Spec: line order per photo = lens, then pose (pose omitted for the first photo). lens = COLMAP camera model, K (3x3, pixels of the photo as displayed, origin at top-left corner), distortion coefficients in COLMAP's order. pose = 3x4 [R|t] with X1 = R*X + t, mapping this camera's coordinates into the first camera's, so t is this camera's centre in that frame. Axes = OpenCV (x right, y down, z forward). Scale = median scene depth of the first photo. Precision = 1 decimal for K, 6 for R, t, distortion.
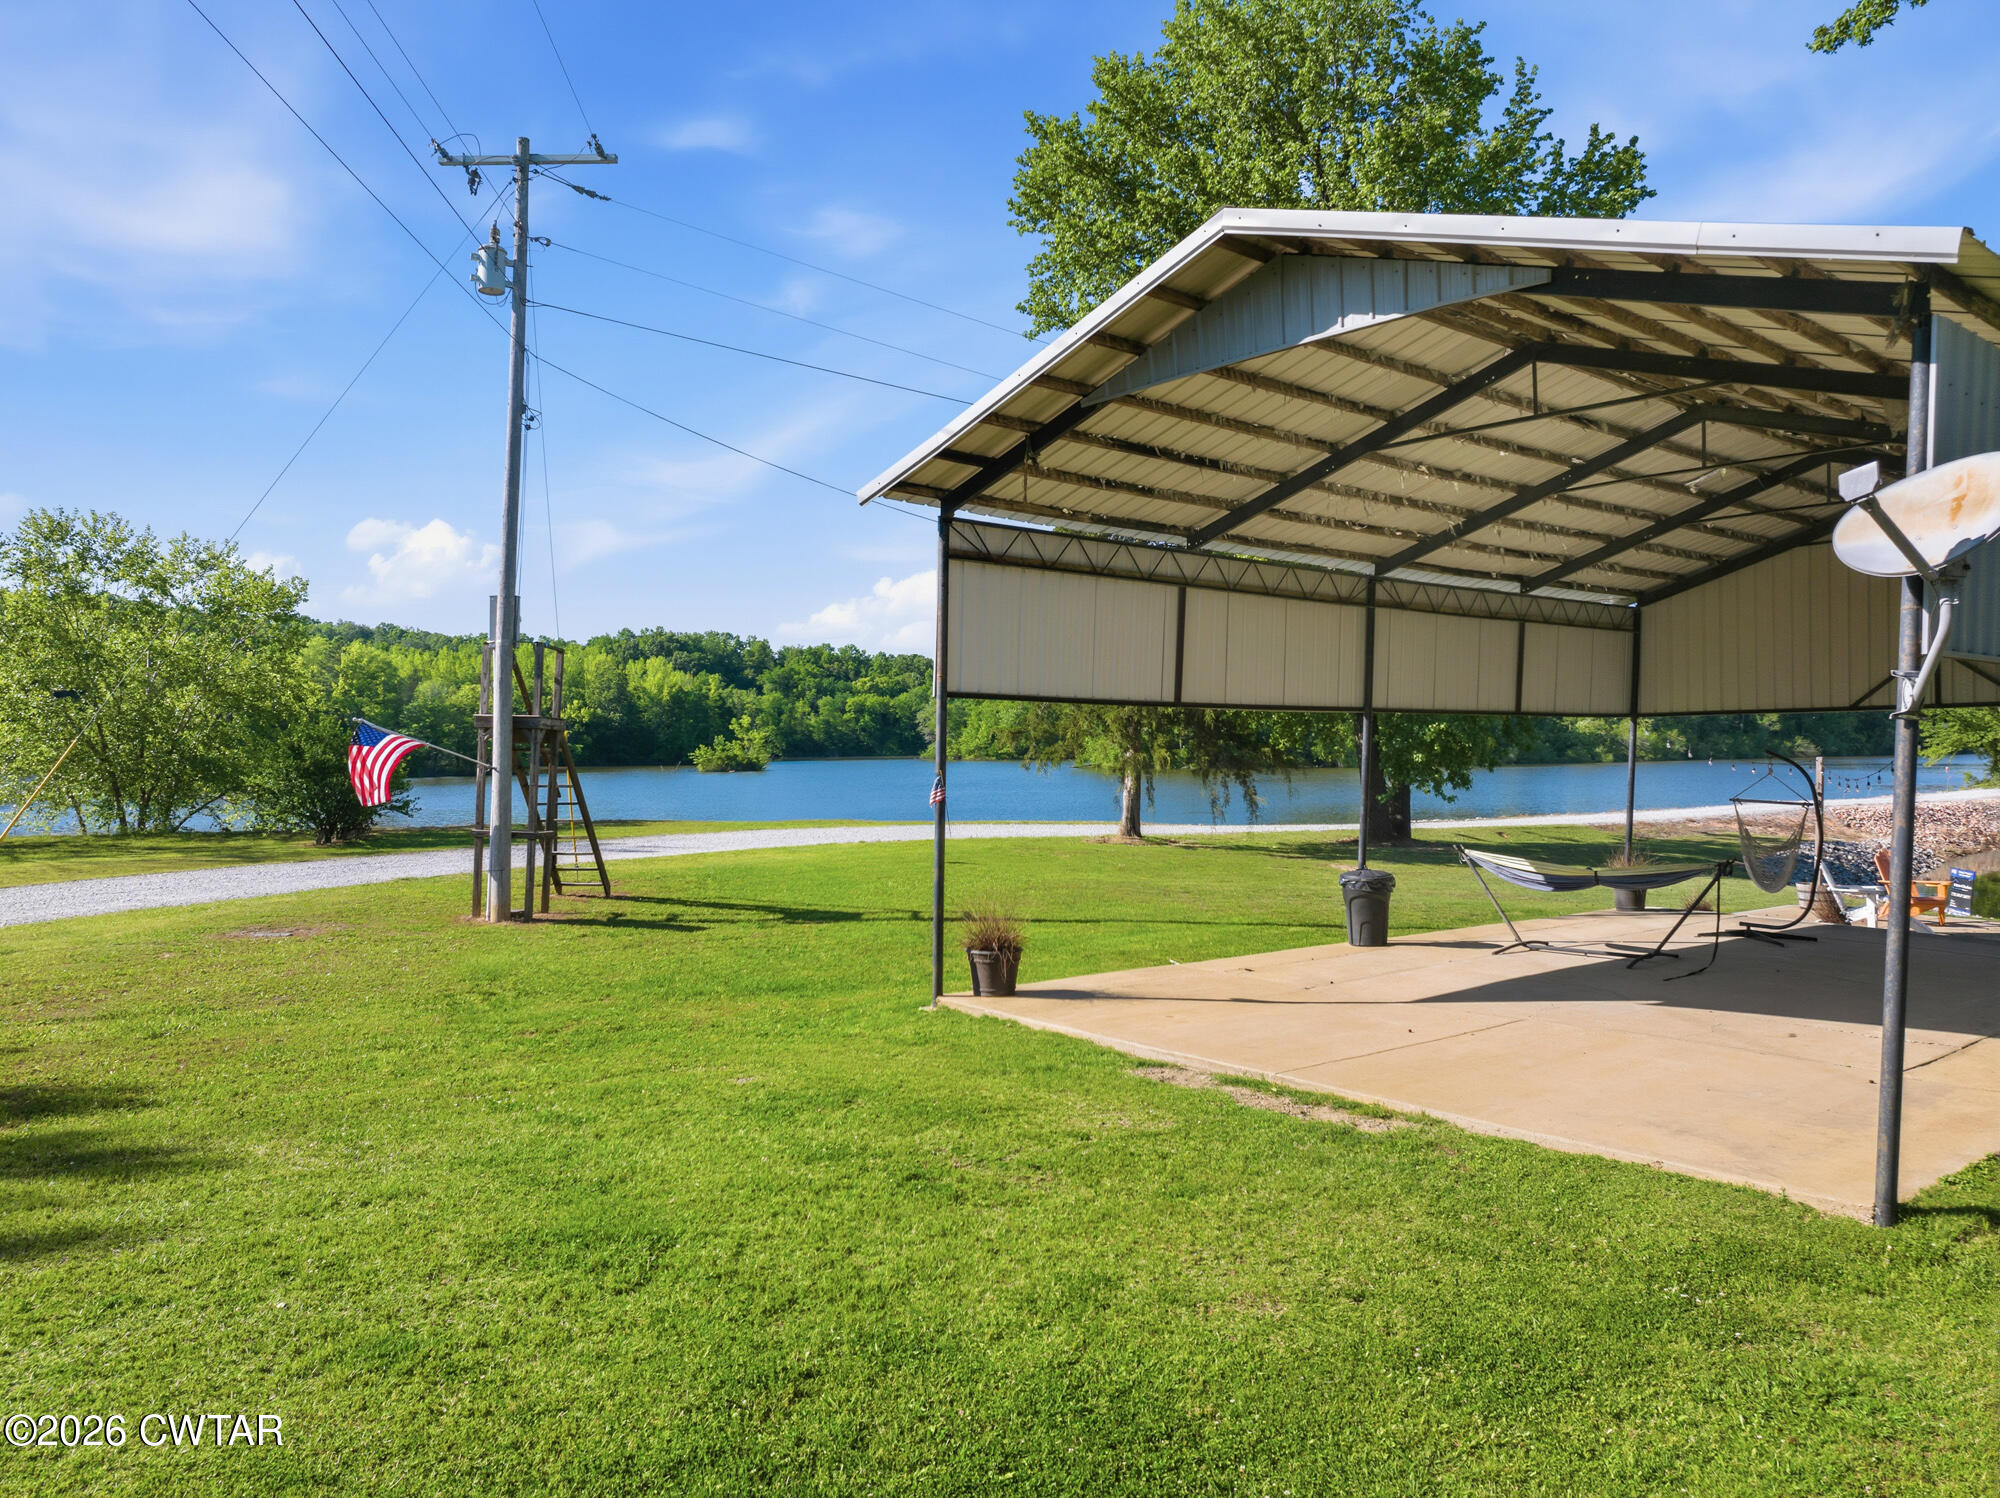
lens RADIAL K [[1408.8, 0, 1017.2], [0, 1408.8, 735.1], [0, 0, 1]] dist [-0.043302, 0.017506]
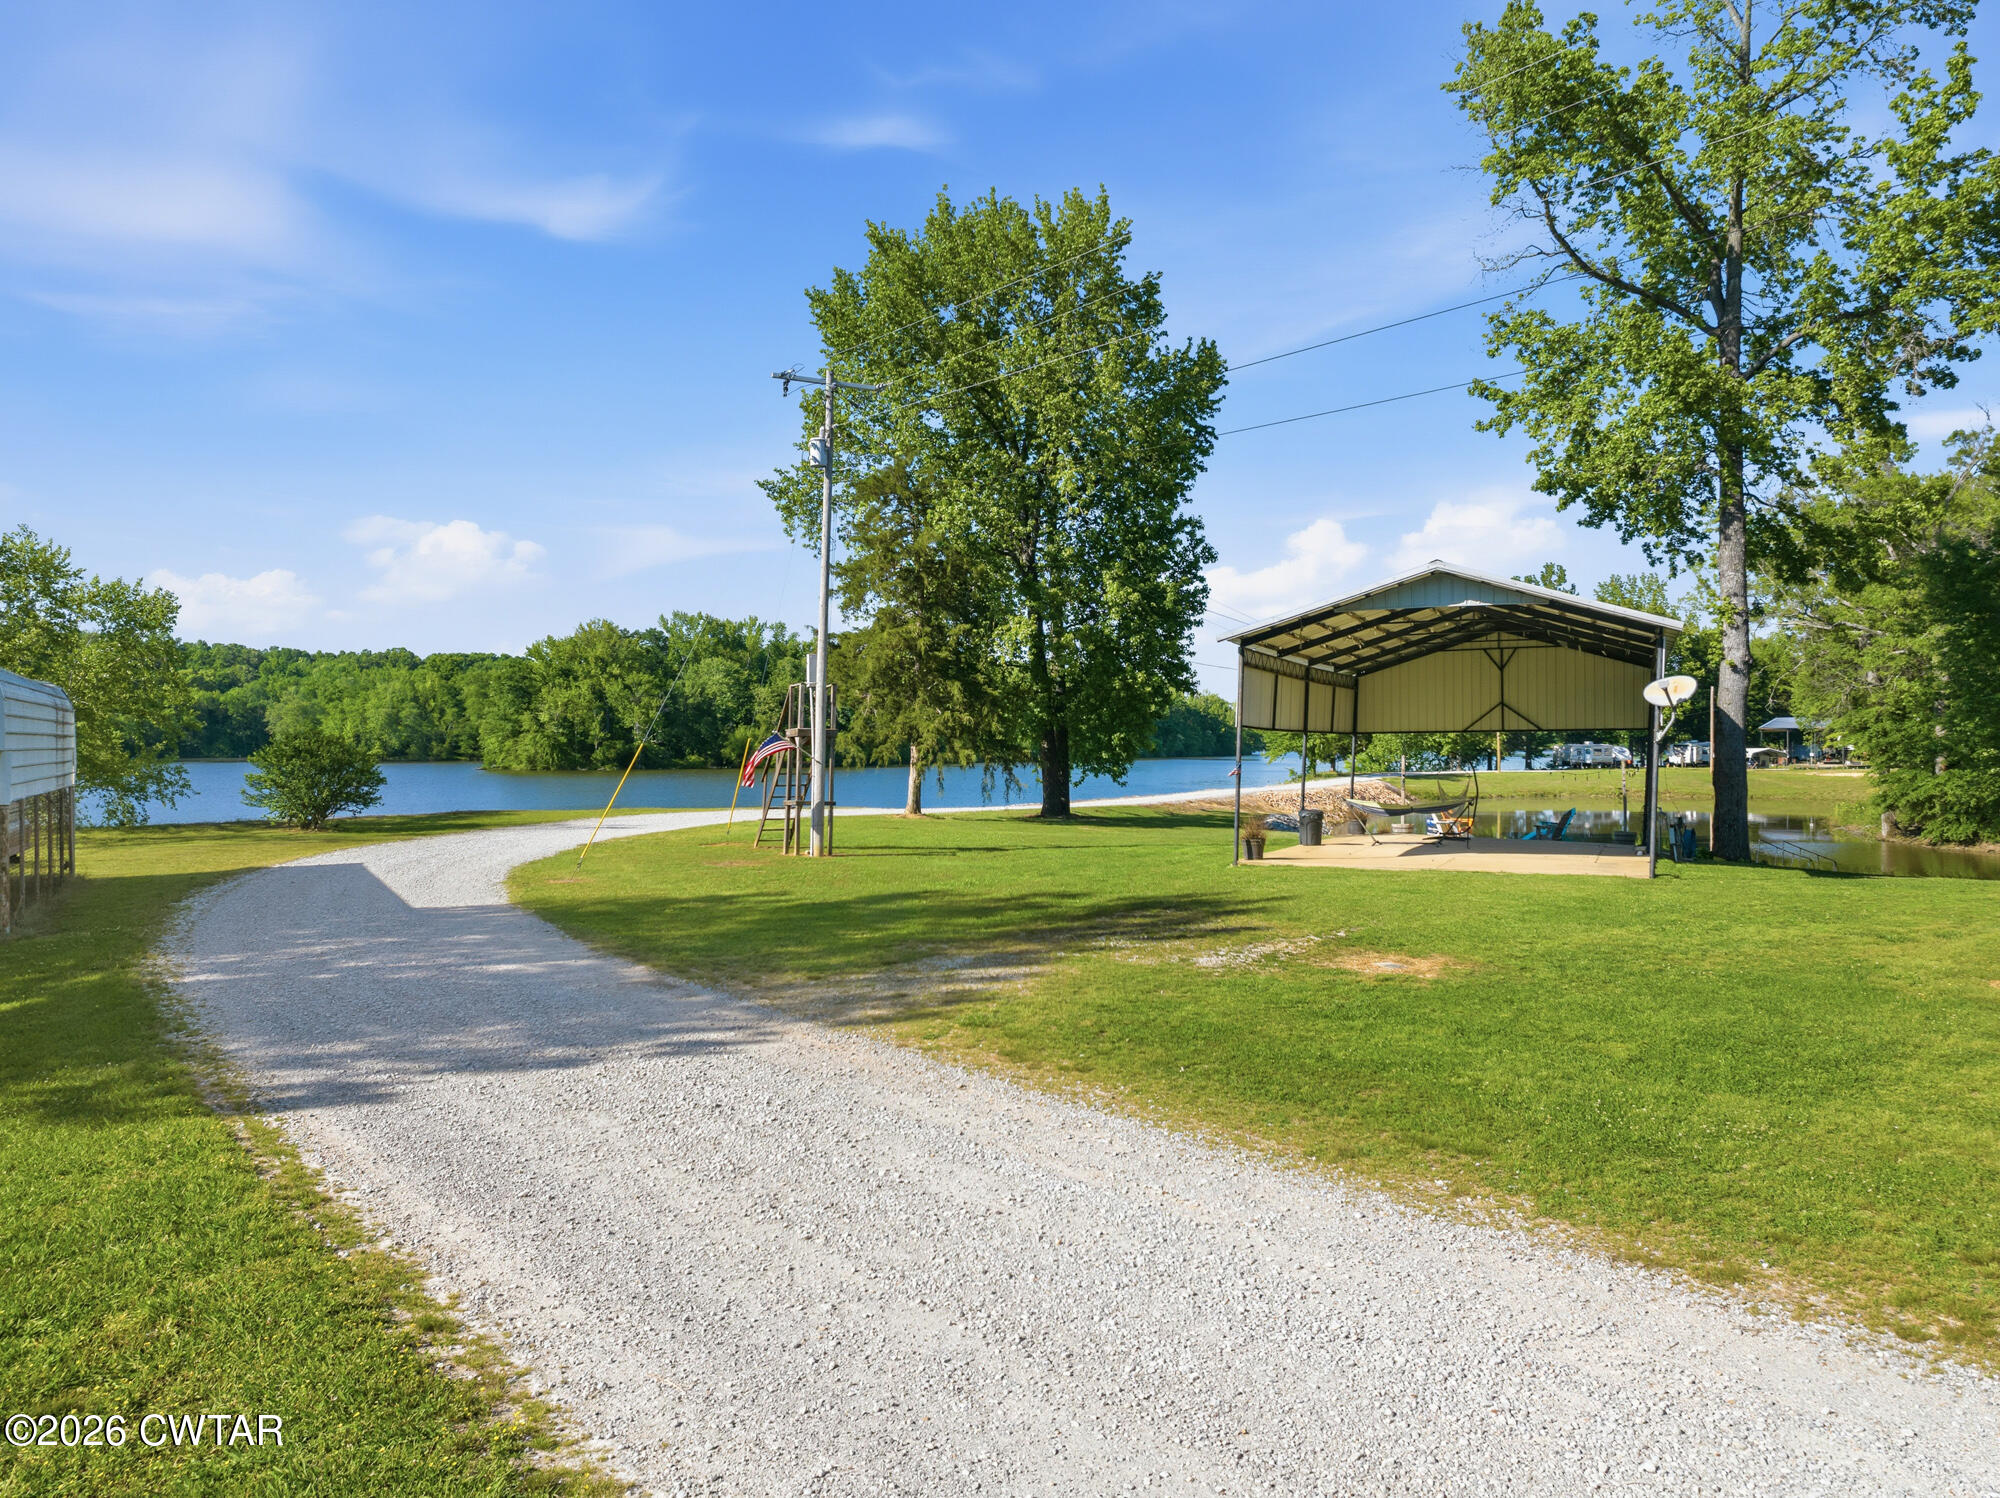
lens RADIAL K [[1408.8, 0, 1006.7], [0, 1408.8, 749.7], [0, 0, 1]] dist [-0.043302, 0.017506]
pose [[0.897859, 0.001910, 0.440279, -0.458854], [-0.006007, 0.999951, 0.007912, -0.002107], [-0.440242, -0.009749, 0.897826, -0.286429]]
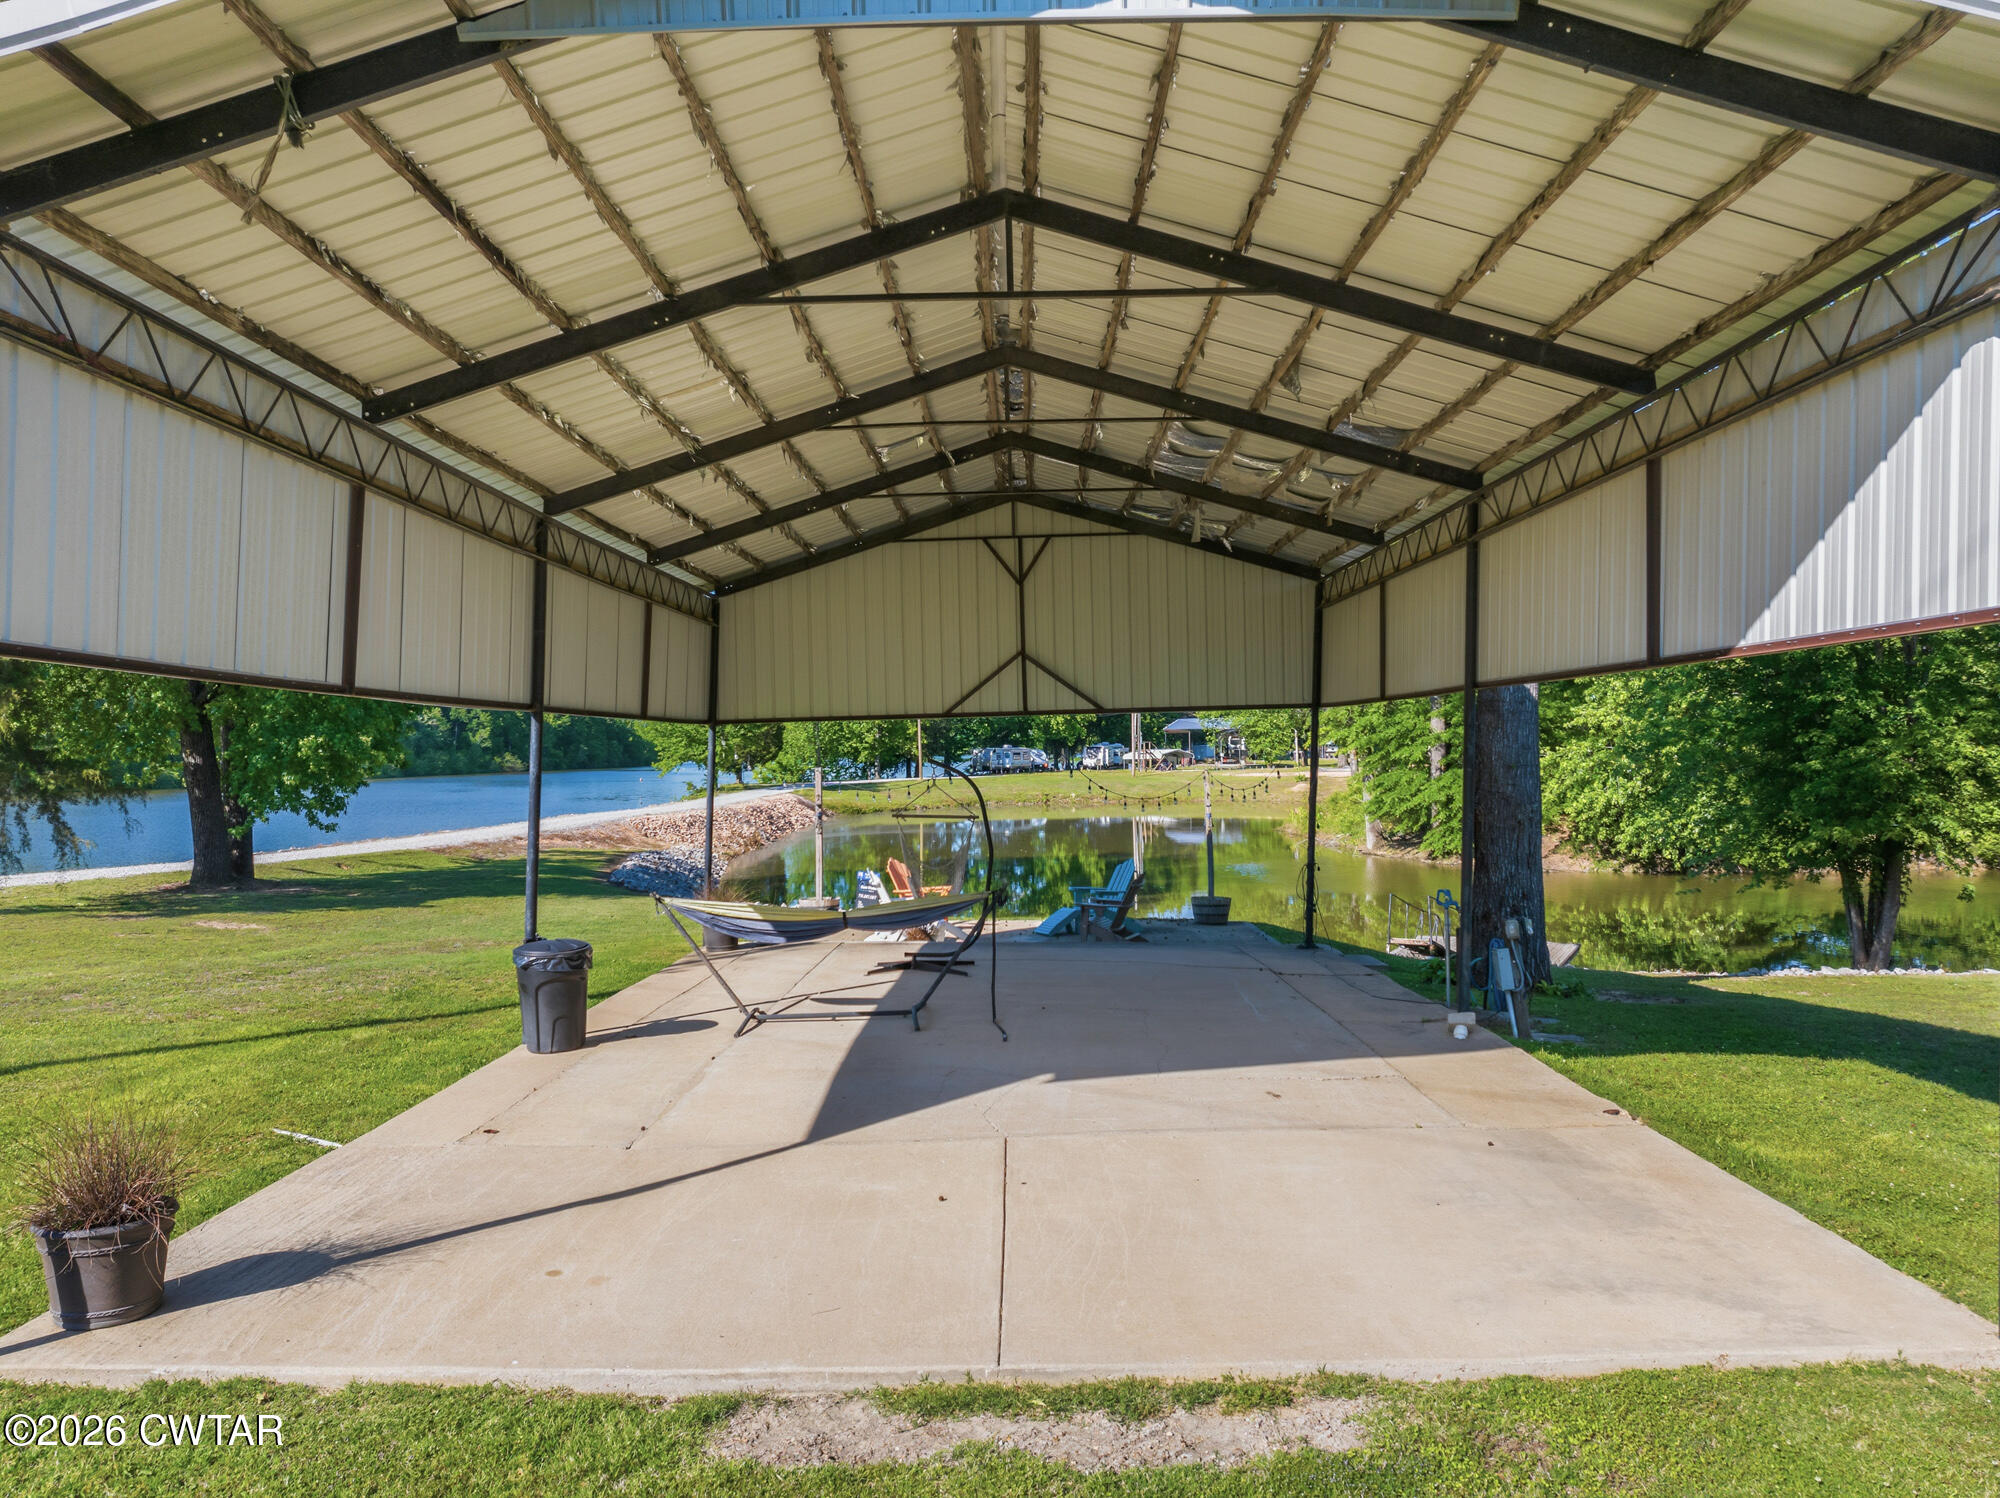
lens RADIAL K [[1408.8, 0, 985.3], [0, 1408.8, 751.4], [0, 0, 1]] dist [-0.043302, 0.017506]
pose [[0.659510, -0.008257, 0.751650, -0.055077], [0.008993, 0.999955, 0.003095, 0.001377], [-0.751642, 0.004718, 0.659555, 0.164710]]
